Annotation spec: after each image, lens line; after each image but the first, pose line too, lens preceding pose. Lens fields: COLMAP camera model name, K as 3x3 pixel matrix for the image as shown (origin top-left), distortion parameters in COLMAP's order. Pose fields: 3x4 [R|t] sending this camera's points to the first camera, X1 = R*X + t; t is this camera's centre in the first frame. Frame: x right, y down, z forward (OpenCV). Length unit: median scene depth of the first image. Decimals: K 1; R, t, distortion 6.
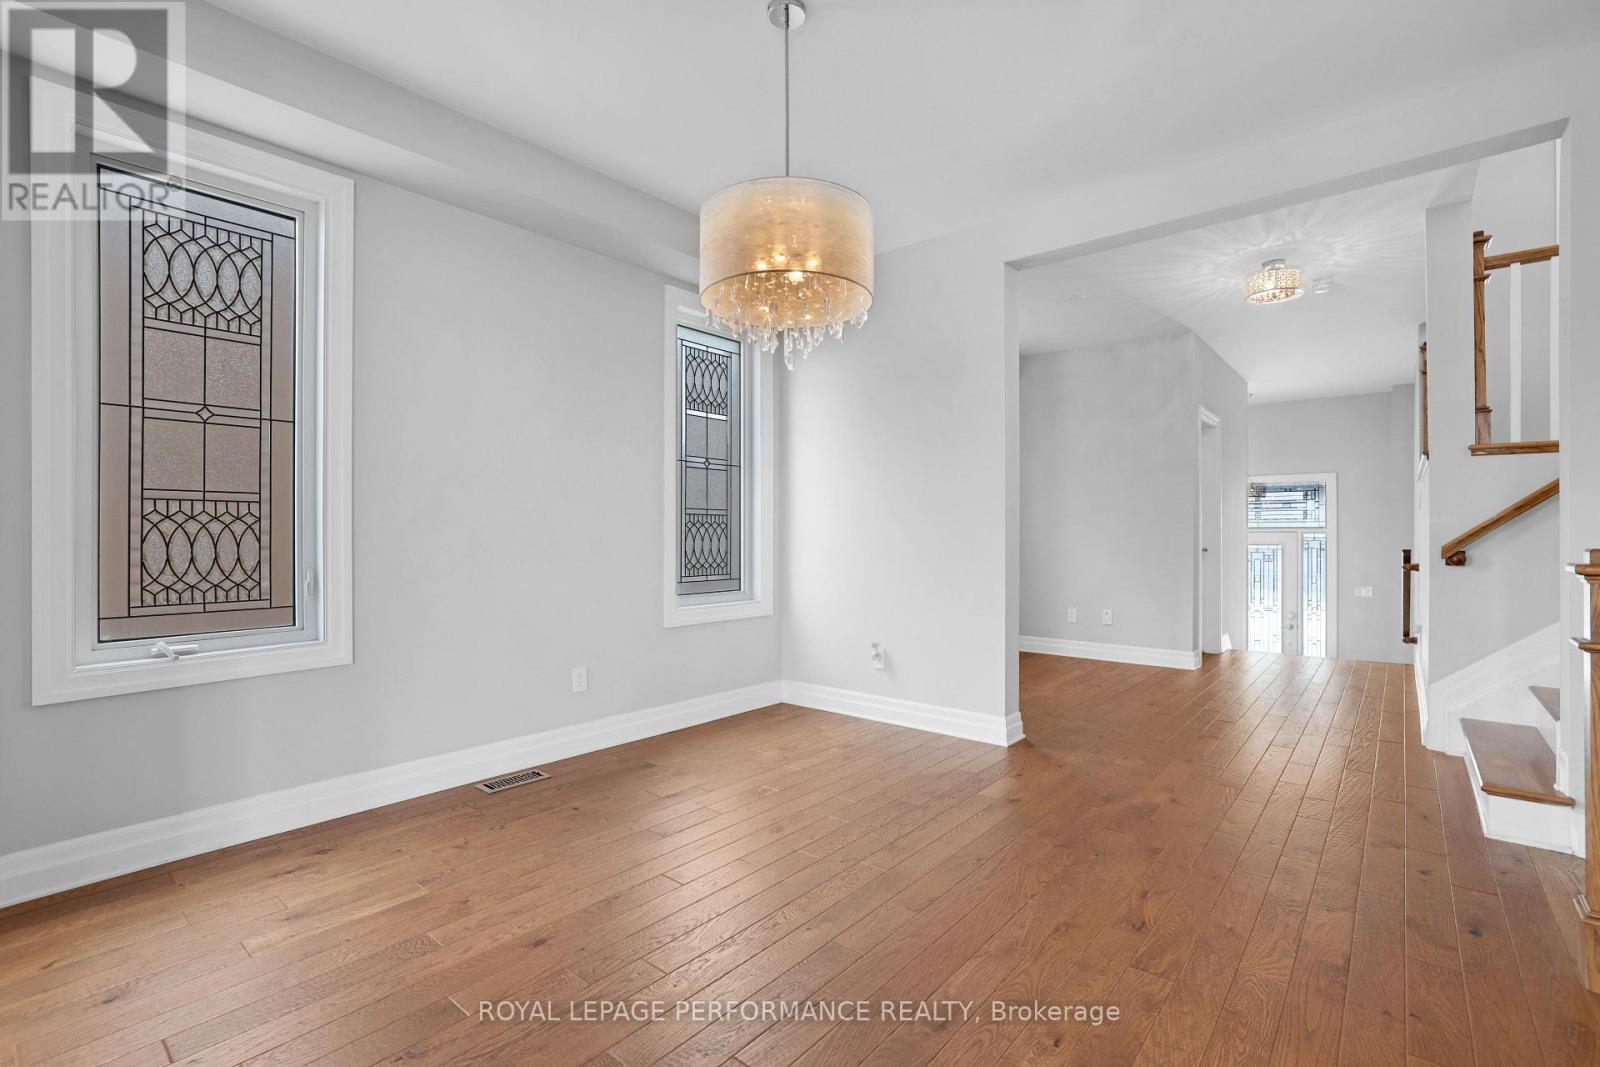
lens RADIAL K [[695.2, 0, 789.5], [0, 695.2, 537.3], [0, 0, 1]] dist [-0.035811, 0.003897]
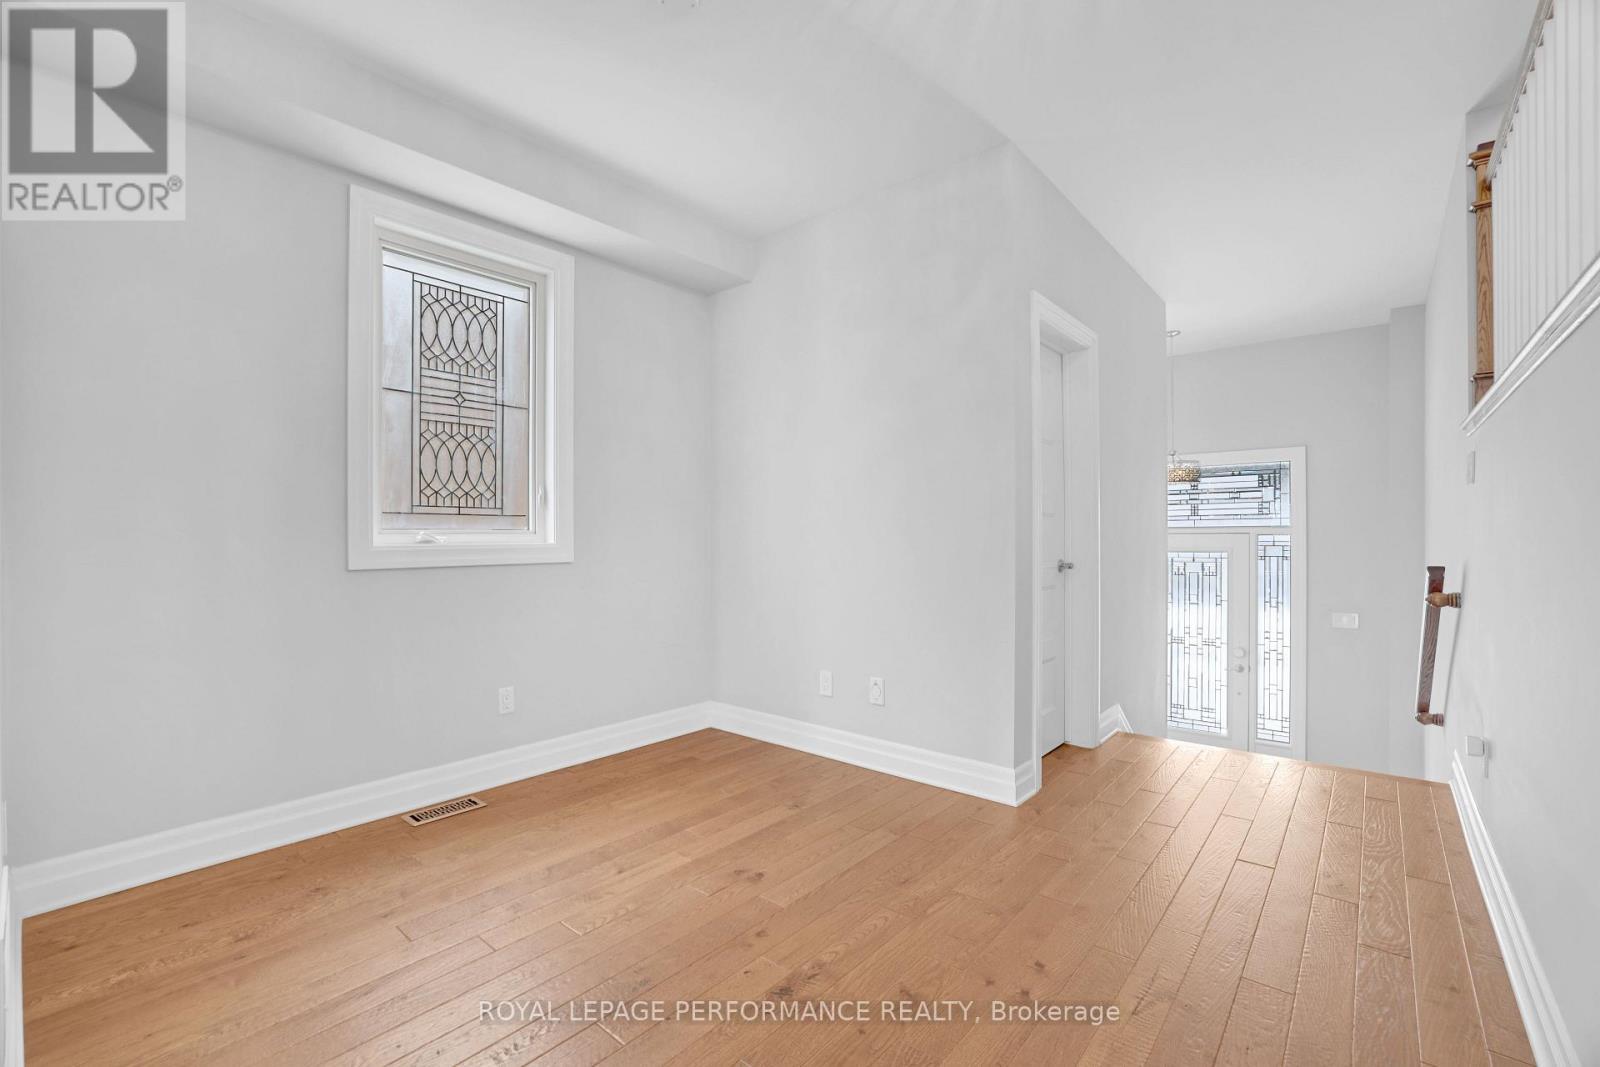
lens RADIAL K [[695.2, 0, 806.2], [0, 695.2, 541.4], [0, 0, 1]] dist [-0.035811, 0.003897]
pose [[0.999336, -0.005204, 0.036074, 0.260146], [0.005402, 0.999971, -0.005413, 0.002405], [-0.036045, 0.005604, 0.999334, 0.307838]]
